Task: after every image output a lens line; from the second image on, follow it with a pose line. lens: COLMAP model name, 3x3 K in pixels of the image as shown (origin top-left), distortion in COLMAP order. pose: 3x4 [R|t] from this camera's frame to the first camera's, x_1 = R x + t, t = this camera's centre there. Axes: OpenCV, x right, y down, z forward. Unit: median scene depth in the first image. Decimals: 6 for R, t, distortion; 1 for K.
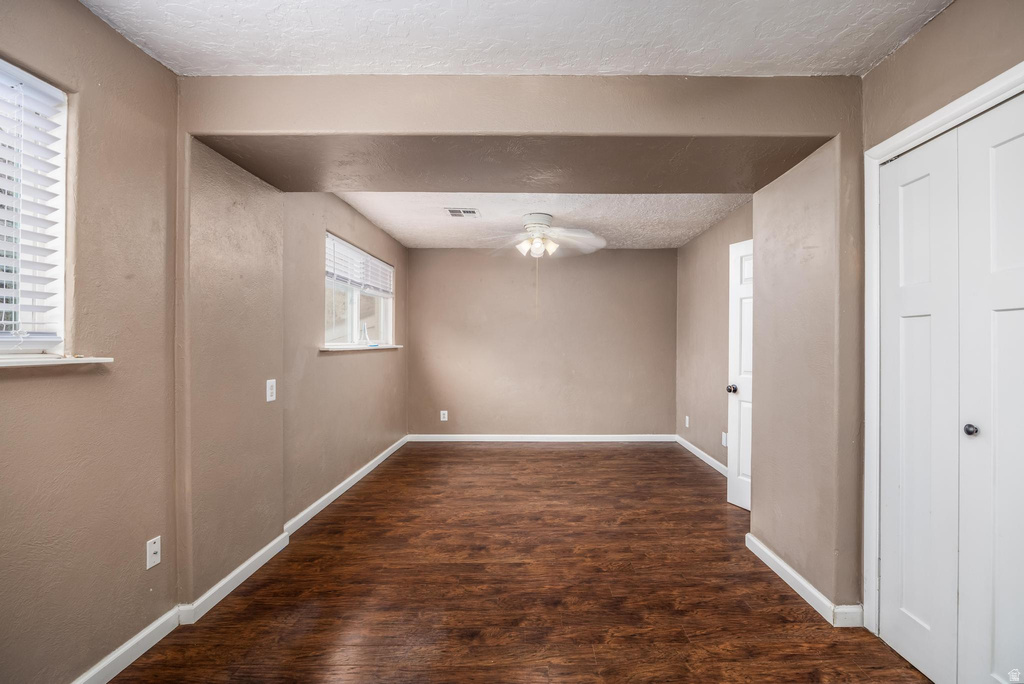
lens RADIAL K [[503.3, 0, 517.2], [0, 503.3, 342.4], [0, 0, 1]] dist [0.000569, 0.000009]
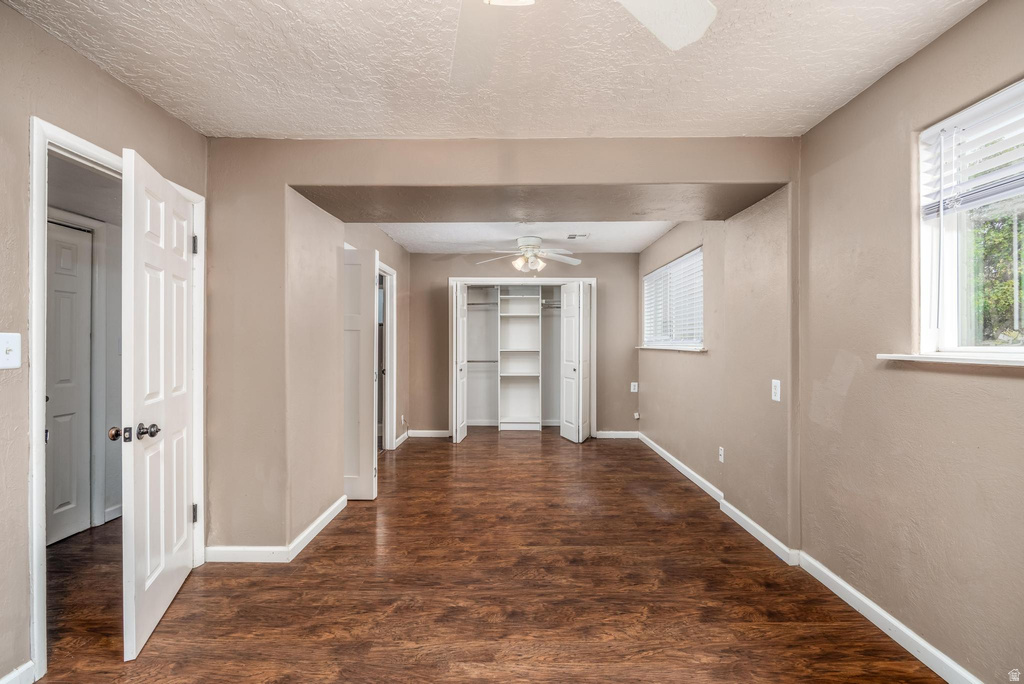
lens RADIAL K [[458.3, 0, 510.3], [0, 458.3, 341.9], [0, 0, 1]] dist [-0.006931, 0.000489]
pose [[-0.999860, 0.000240, -0.016715, 0.061578], [0.000271, 0.999998, -0.001889, 0.000059], [0.016715, -0.001893, -0.999859, 1.845895]]
